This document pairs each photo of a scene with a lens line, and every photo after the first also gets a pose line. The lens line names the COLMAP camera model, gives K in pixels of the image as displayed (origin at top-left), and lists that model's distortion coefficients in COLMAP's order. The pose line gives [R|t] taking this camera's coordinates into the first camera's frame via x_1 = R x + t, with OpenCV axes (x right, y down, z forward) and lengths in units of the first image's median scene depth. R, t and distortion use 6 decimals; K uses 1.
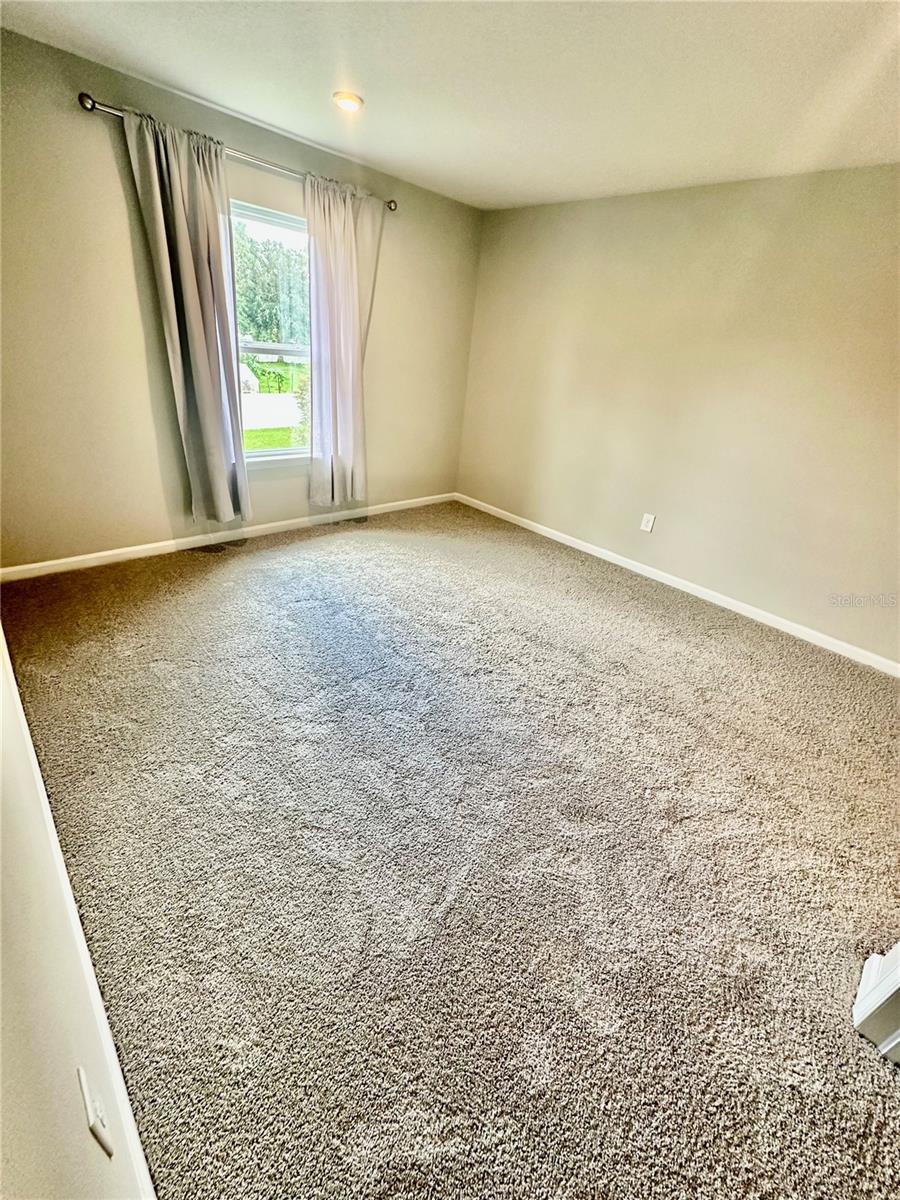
lens RADIAL K [[478.1, 0, 448.8], [0, 478.1, 605.8], [0, 0, 1]] dist [-0.000954, 0.000507]
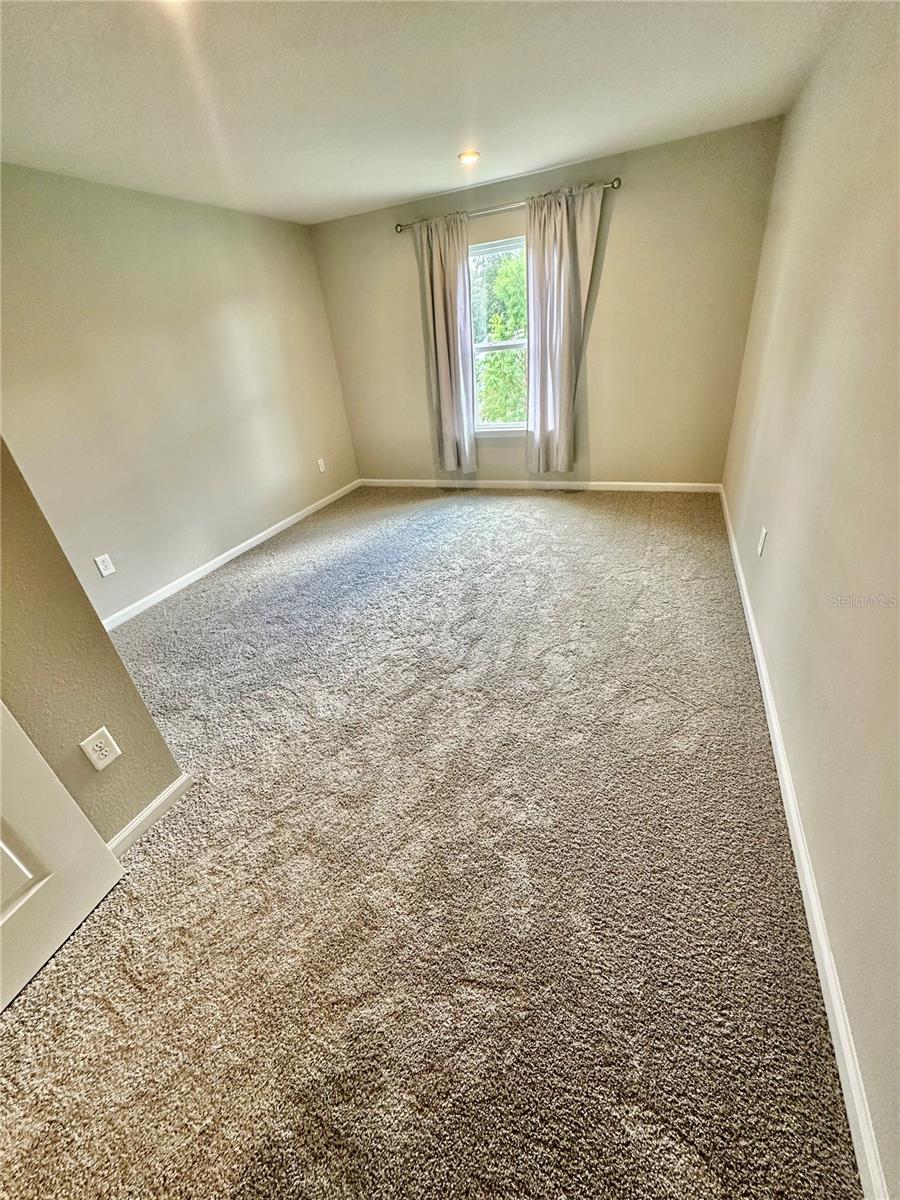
lens RADIAL K [[478.1, 0, 448.9], [0, 478.1, 600.9], [0, 0, 1]] dist [-0.000954, 0.000507]
pose [[0.396052, 0.325645, -0.858544, 0.901878], [-0.317748, 0.925840, 0.204591, -0.103025], [0.861498, 0.191772, 0.470154, 0.367446]]
